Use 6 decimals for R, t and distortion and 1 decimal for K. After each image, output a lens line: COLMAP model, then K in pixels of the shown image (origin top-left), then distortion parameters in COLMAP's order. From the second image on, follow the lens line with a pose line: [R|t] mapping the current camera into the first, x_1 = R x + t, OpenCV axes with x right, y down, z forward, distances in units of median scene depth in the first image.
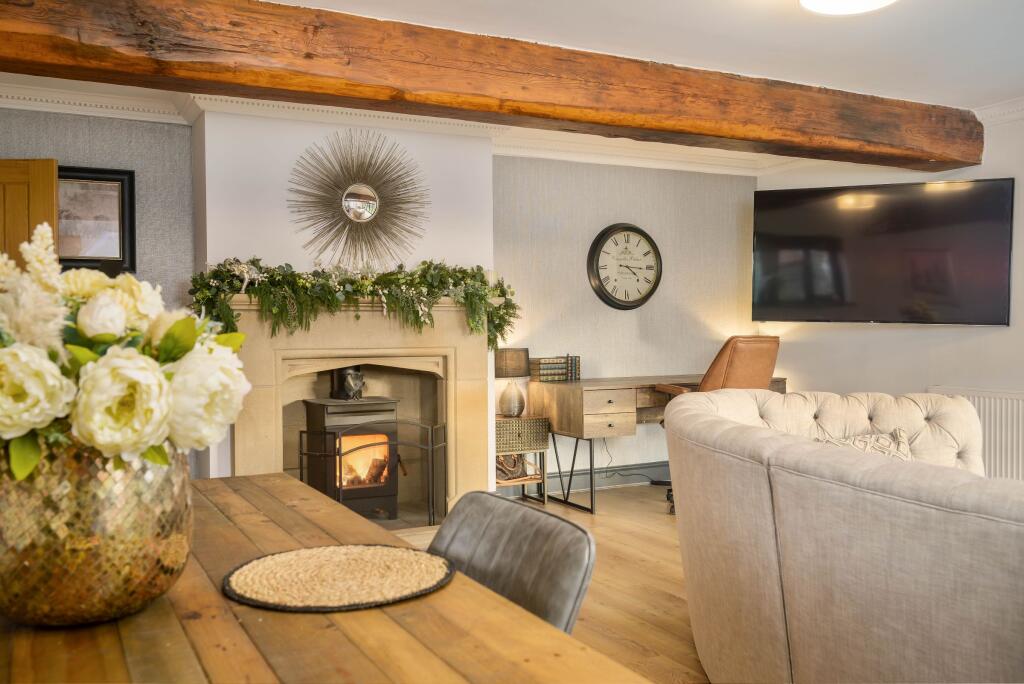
lens RADIAL K [[902.3, 0, 510.9], [0, 902.3, 347.2], [0, 0, 1]] dist [-0.004861, 0.003375]
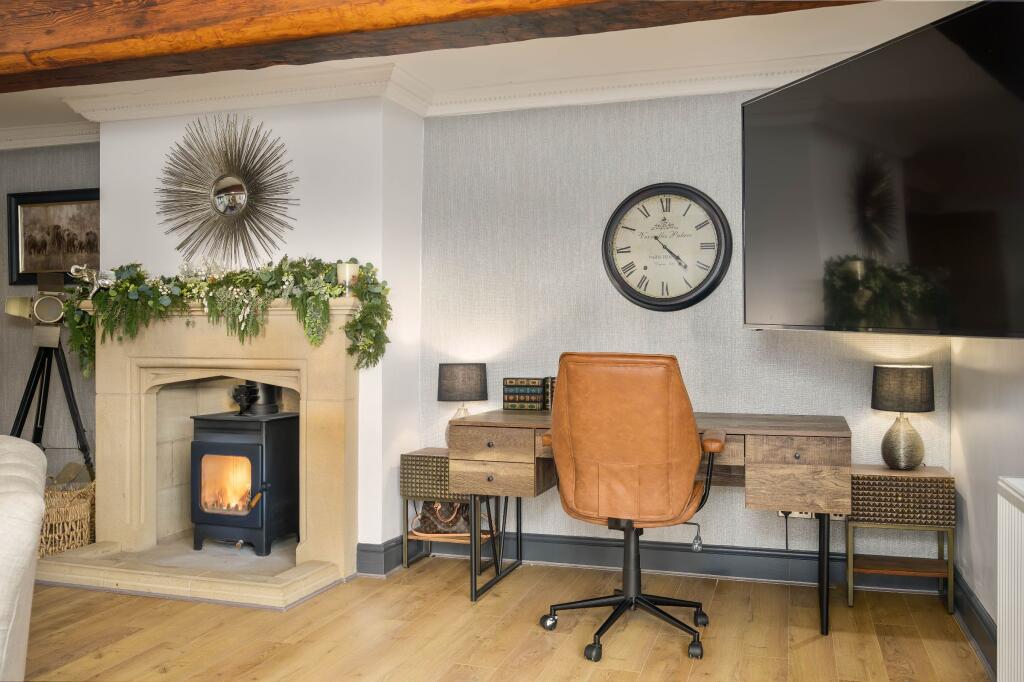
lens RADIAL K [[902.3, 0, 511.5], [0, 902.3, 333.4], [0, 0, 1]] dist [-0.004861, 0.003375]
pose [[0.703964, 0.002946, -0.710229, 0.575340], [-0.022098, 0.999598, -0.017756, -0.011779], [0.709892, 0.028194, 0.703746, 0.492734]]
